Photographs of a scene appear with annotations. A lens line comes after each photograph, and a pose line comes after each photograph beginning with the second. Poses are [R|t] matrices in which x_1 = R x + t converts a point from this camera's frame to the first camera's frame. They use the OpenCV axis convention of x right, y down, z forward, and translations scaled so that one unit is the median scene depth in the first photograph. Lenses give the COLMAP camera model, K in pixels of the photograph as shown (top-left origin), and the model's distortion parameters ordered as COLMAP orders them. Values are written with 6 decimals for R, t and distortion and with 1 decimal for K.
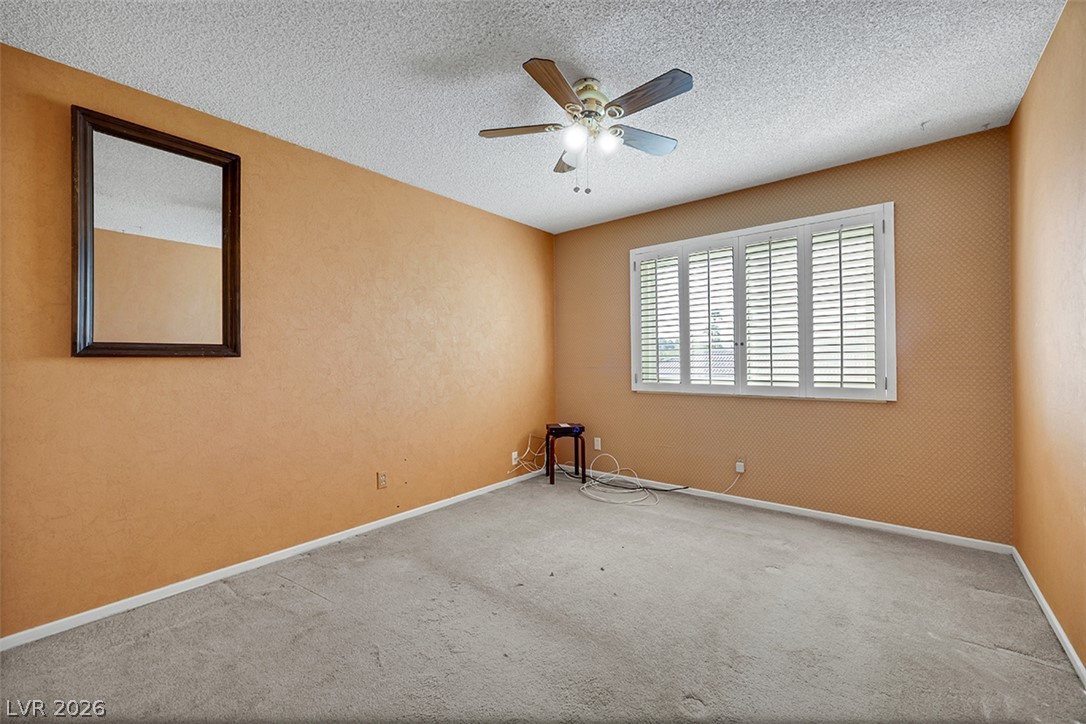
lens RADIAL K [[438.9, 0, 544.8], [0, 438.9, 360.7], [0, 0, 1]] dist [0.002177, 0.000296]
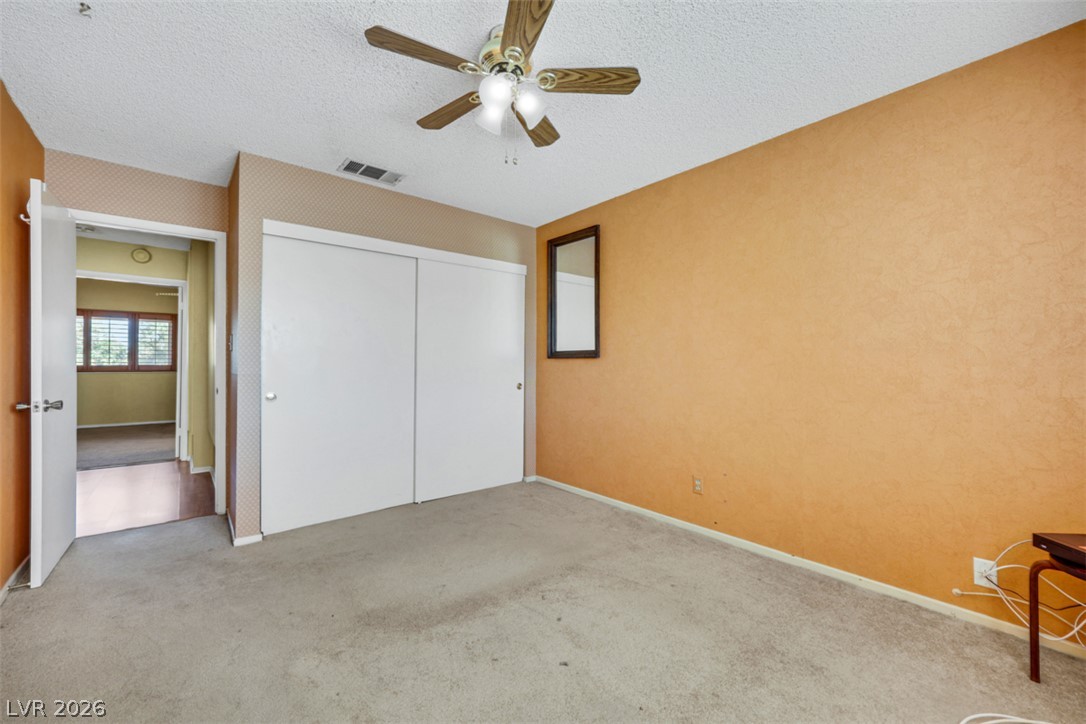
lens RADIAL K [[438.9, 0, 544.8], [0, 438.9, 360.7], [0, 0, 1]] dist [0.002177, 0.000296]
pose [[-0.183440, 0.005052, -0.983018, 0.600092], [0.000356, 0.999987, 0.005072, -0.004655], [0.983031, 0.000581, -0.183440, 0.803795]]
